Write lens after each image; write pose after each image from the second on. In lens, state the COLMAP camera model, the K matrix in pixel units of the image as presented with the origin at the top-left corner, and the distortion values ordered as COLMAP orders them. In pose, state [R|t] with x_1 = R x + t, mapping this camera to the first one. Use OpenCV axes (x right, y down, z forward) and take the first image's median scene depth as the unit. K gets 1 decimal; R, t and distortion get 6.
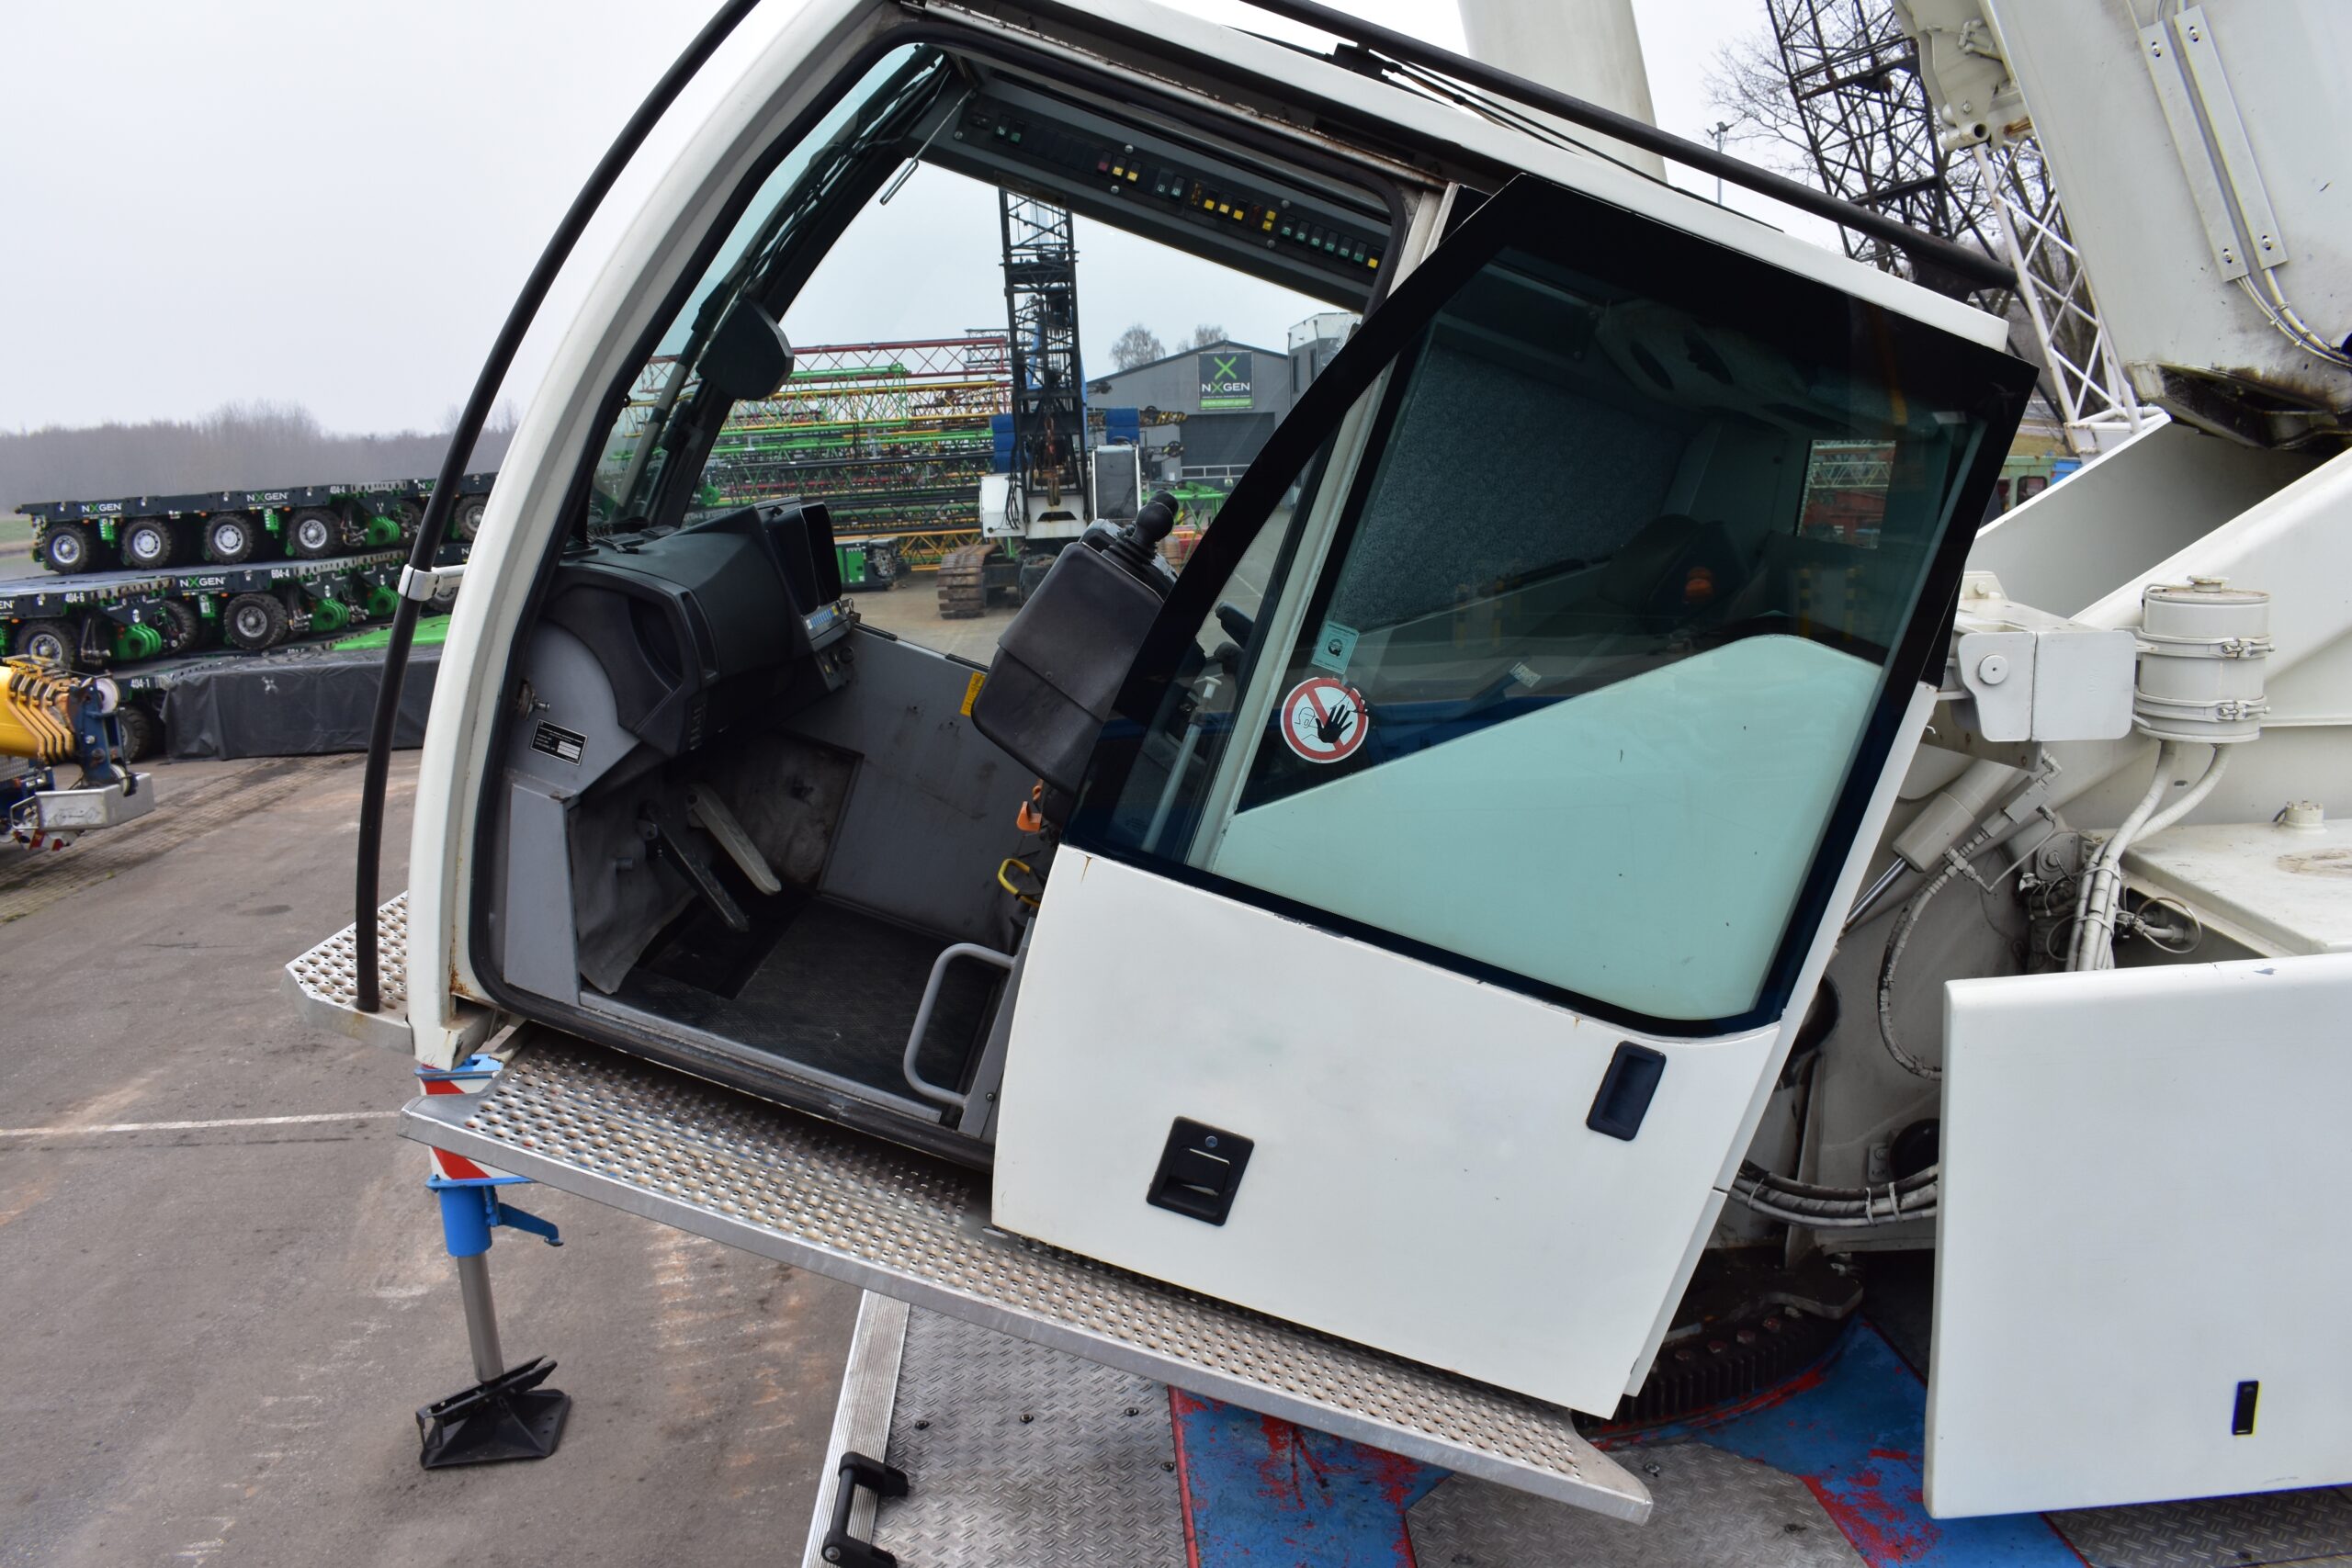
lens RADIAL K [[1835.9, 0, 1176.0], [0, 1835.9, 784.0], [0, 0, 1]] dist [-0.094266, 0.014136]
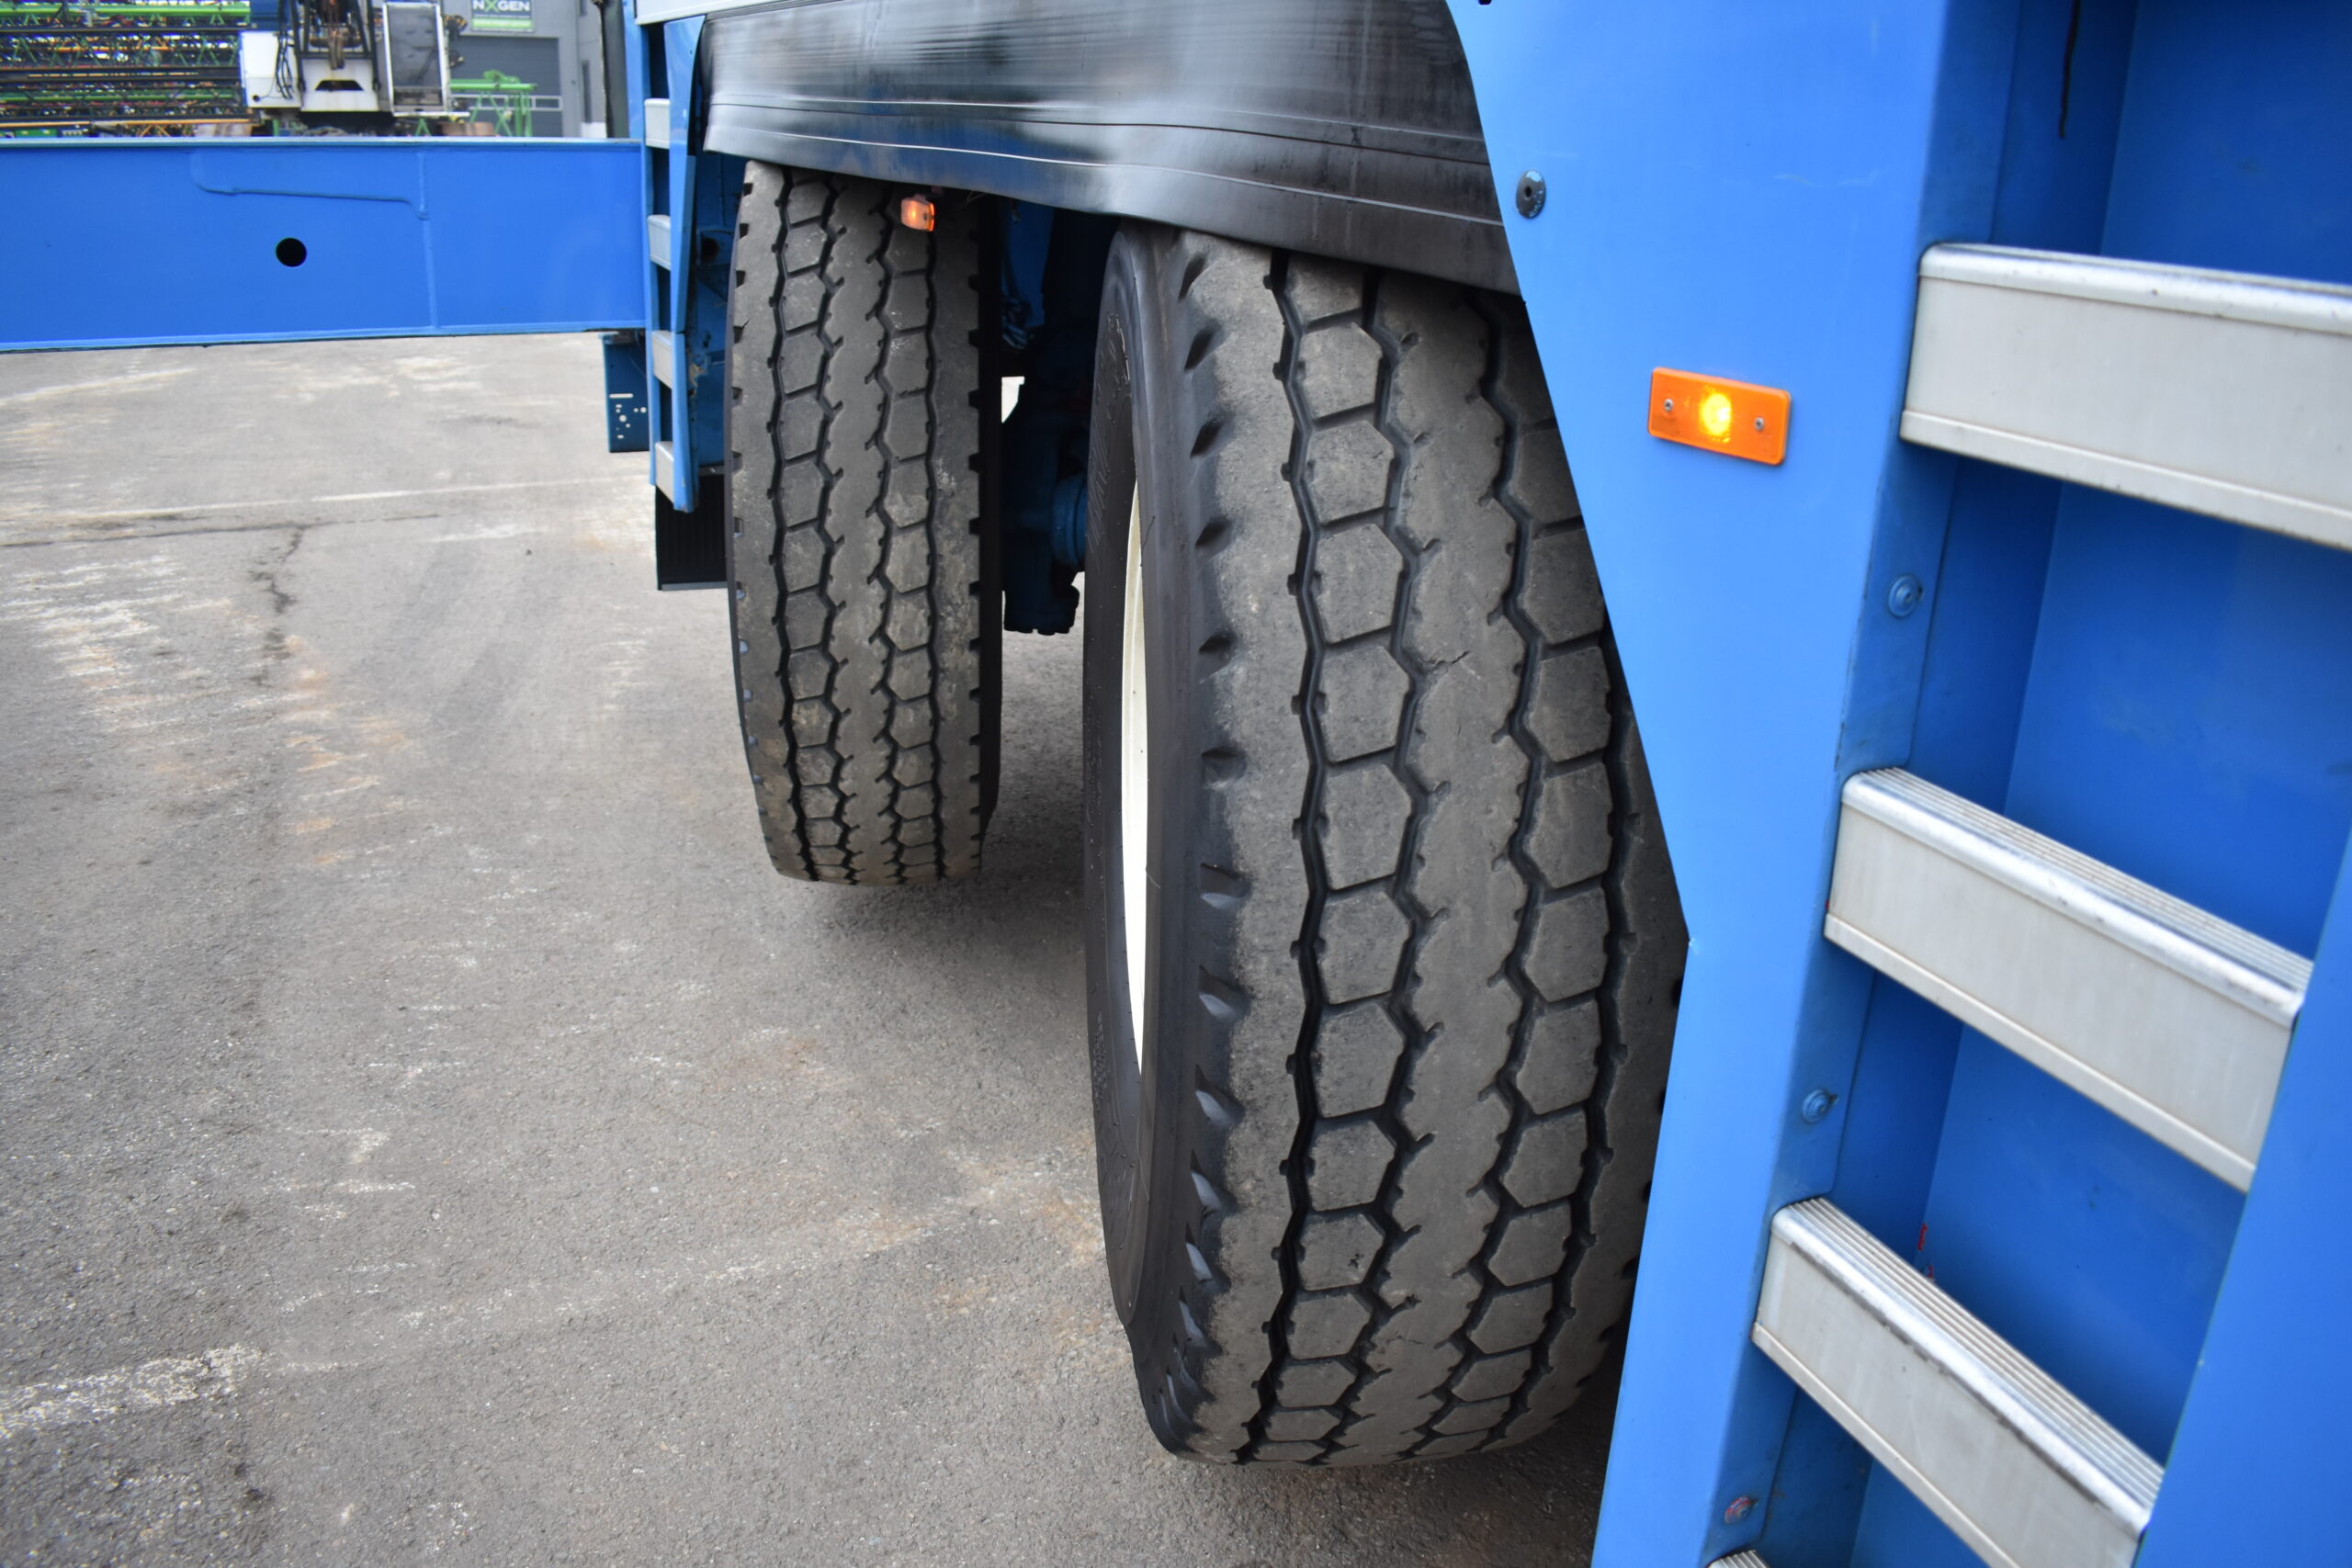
lens RADIAL K [[1835.9, 0, 1176.0], [0, 1835.9, 784.0], [0, 0, 1]] dist [-0.094266, 0.014136]
pose [[0.925920, -0.060182, 0.372894, -0.043935], [0.000130, 0.987276, 0.159015, 0.058867], [-0.377720, -0.147186, 0.914147, 0.072814]]
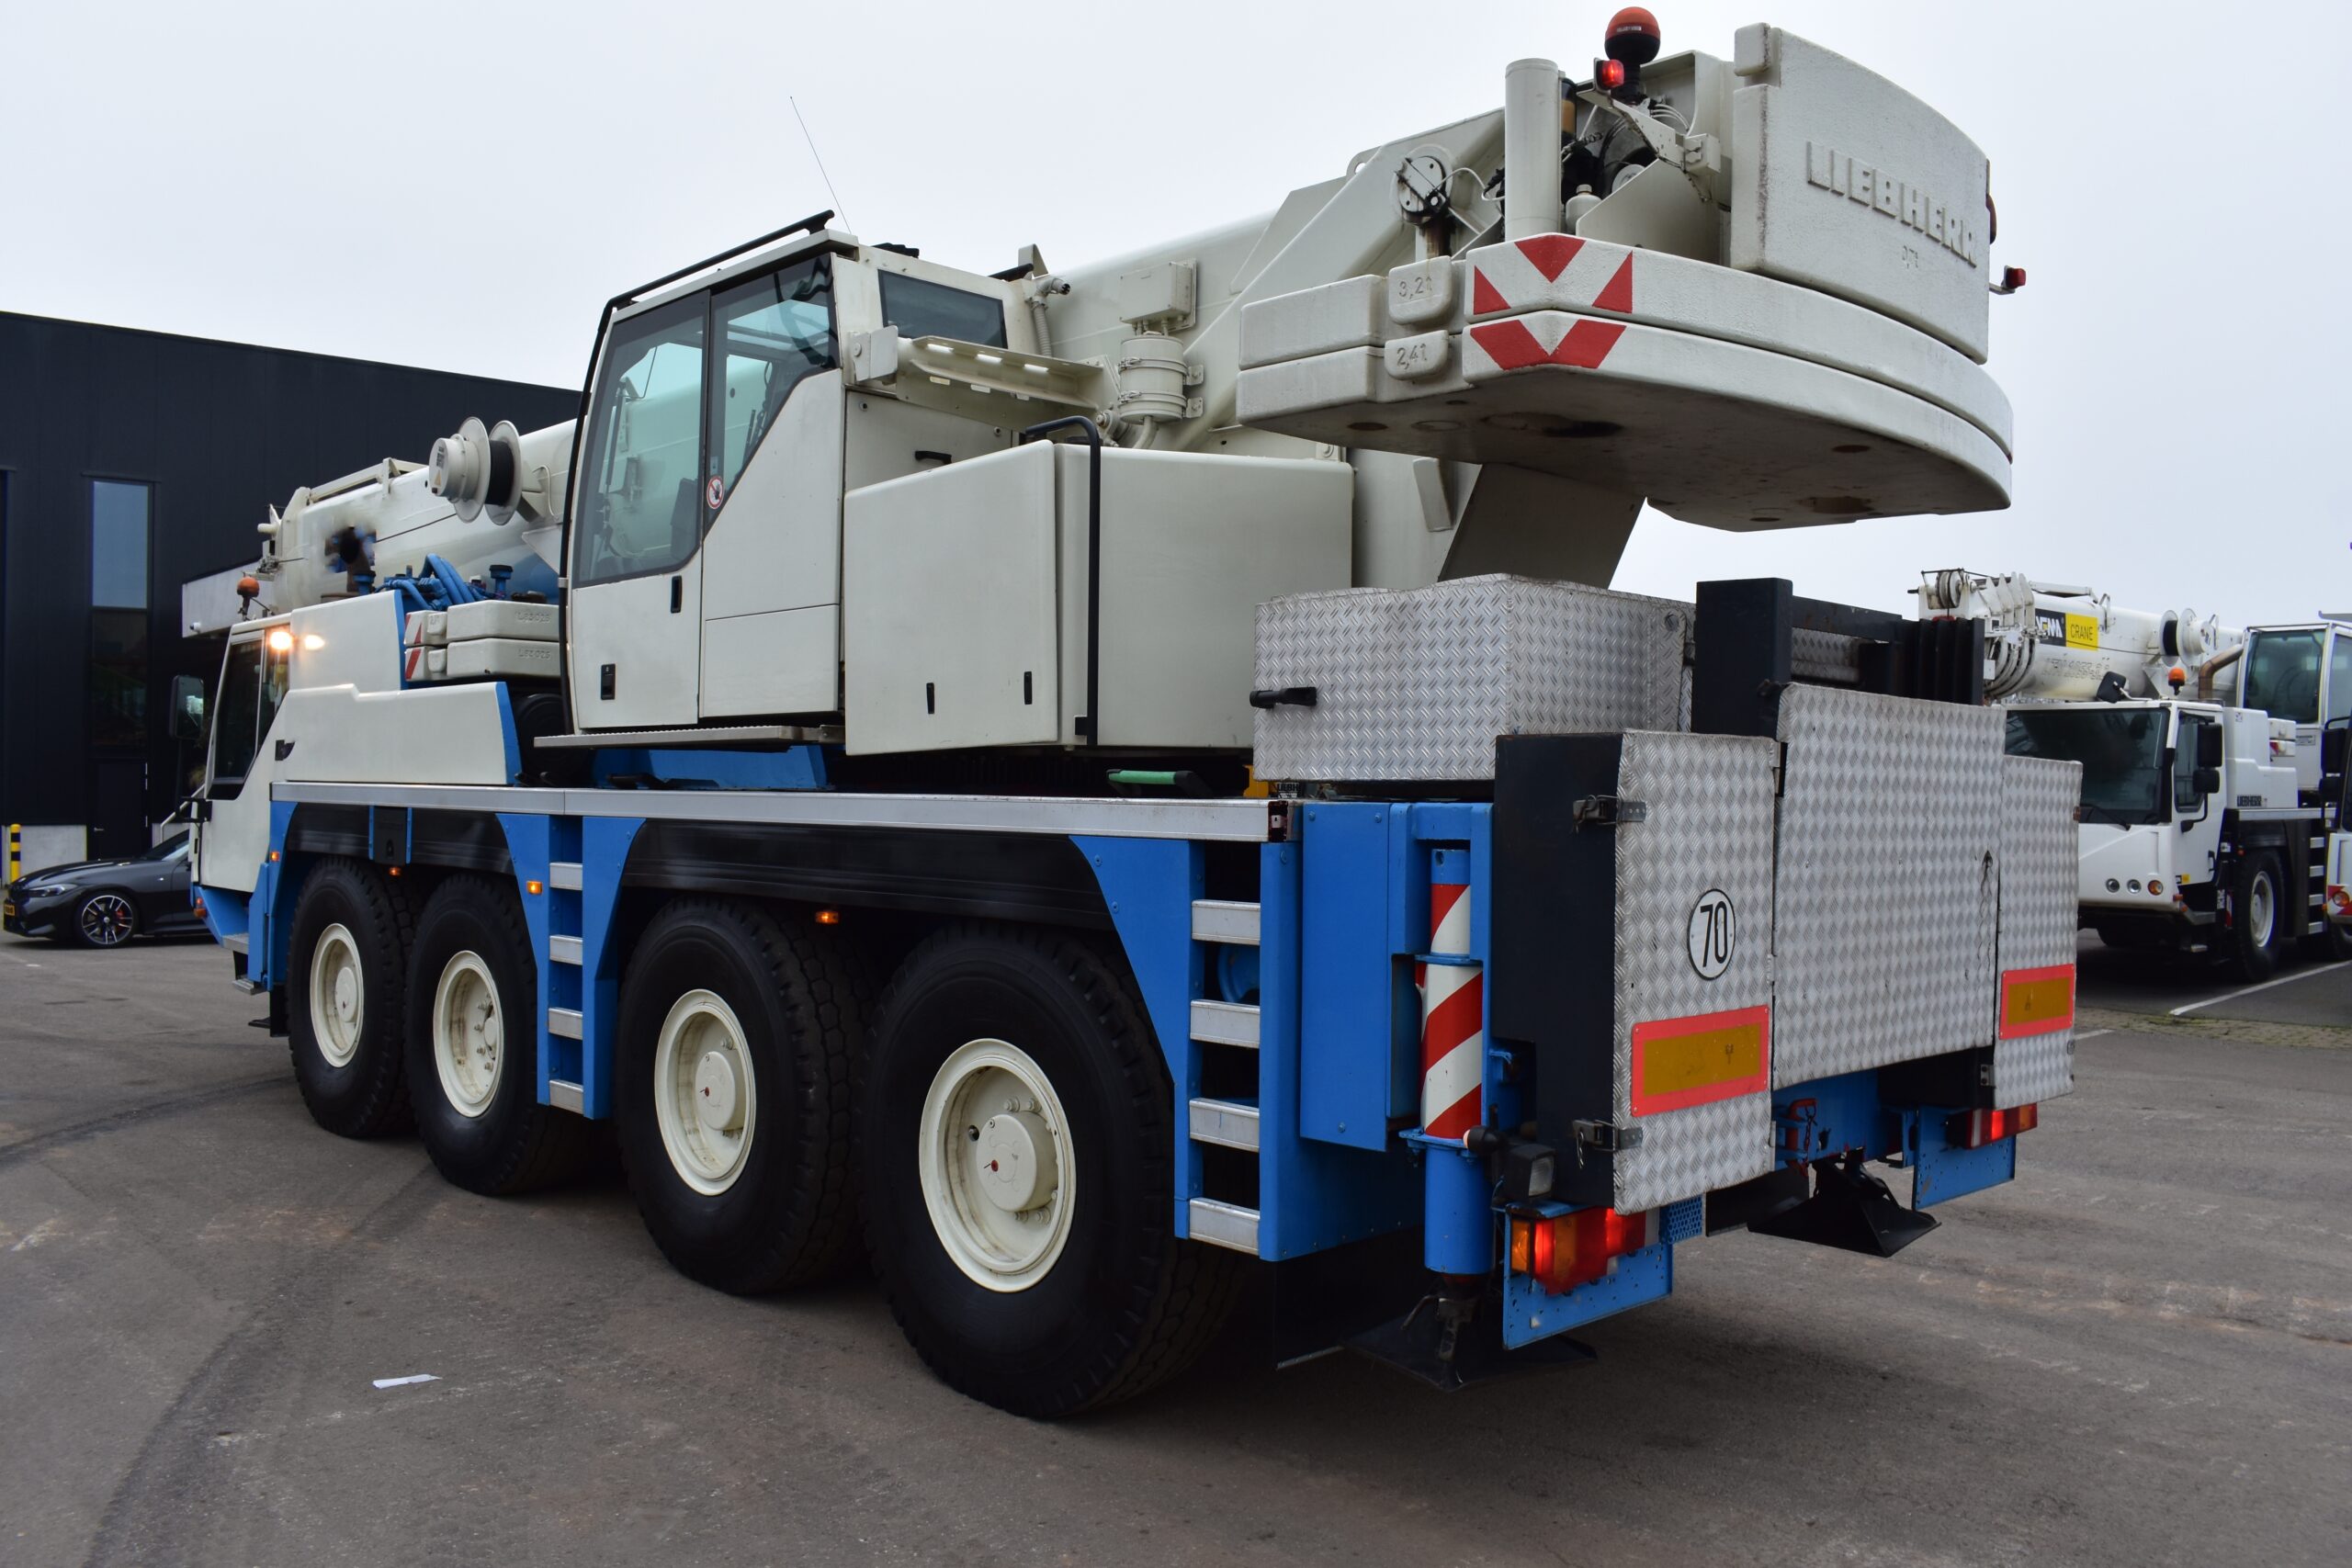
lens RADIAL K [[1860.1, 0, 1176.0], [0, 1860.1, 784.0], [0, 0, 1]] dist [-0.086669, 0.008008]
pose [[-0.762133, 0.033831, -0.646536, 0.167981], [-0.091835, 0.982887, 0.159686, -0.007327], [0.640874, 0.181077, -0.745984, 0.332047]]
